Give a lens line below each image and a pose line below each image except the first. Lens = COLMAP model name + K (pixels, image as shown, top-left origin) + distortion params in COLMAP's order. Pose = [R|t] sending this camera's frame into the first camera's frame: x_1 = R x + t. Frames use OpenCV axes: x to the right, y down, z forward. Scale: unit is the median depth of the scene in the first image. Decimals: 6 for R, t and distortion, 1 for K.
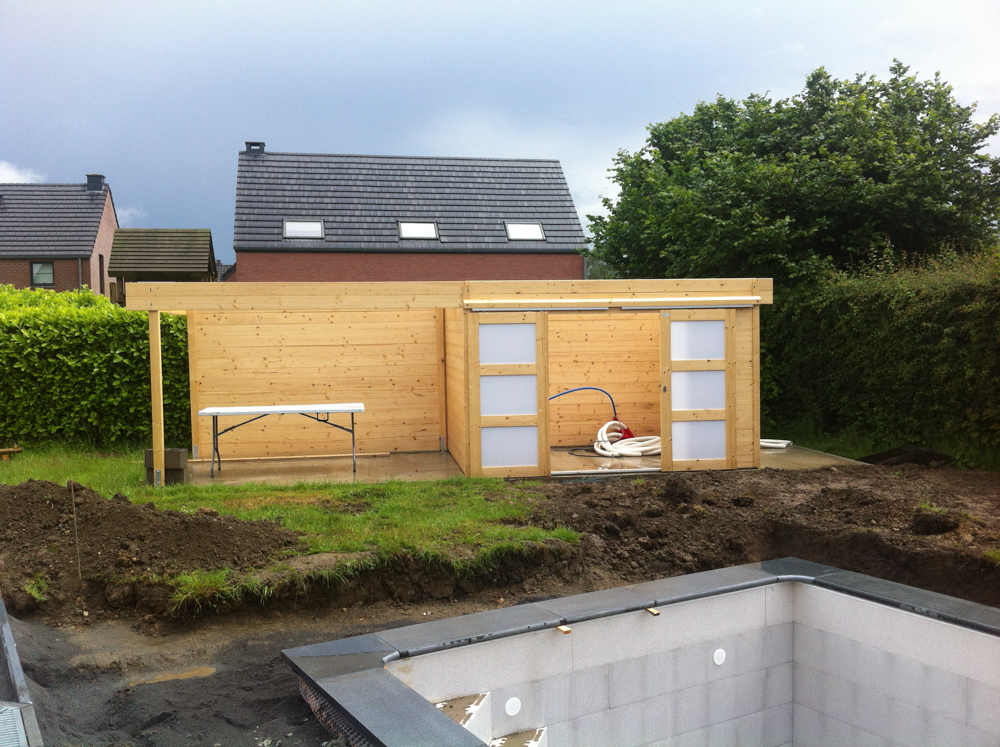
lens RADIAL K [[967.6, 0, 488.2], [0, 967.6, 382.3], [0, 0, 1]] dist [-0.022207, 0.000000]
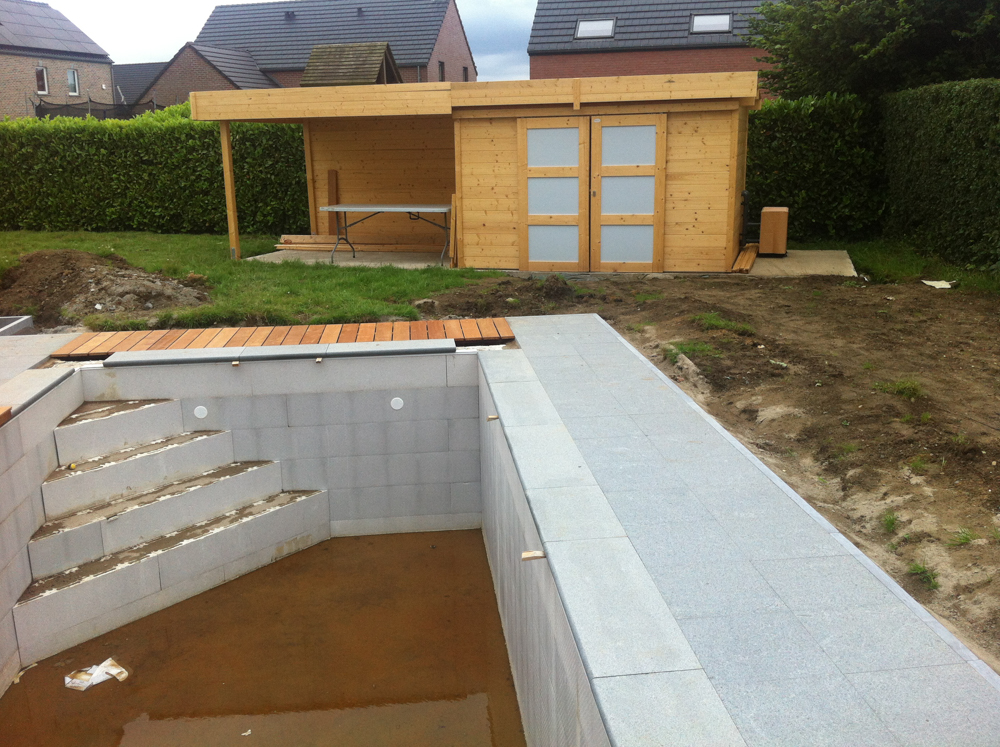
lens RADIAL K [[967.6, 0, 498.3], [0, 967.6, 398.7], [0, 0, 1]] dist [-0.022207, 0.000000]
pose [[0.910439, 0.102695, -0.400693, 0.428307], [-0.013704, 0.975648, 0.218913, -0.000550], [0.413416, -0.193816, 0.889675, -0.035626]]
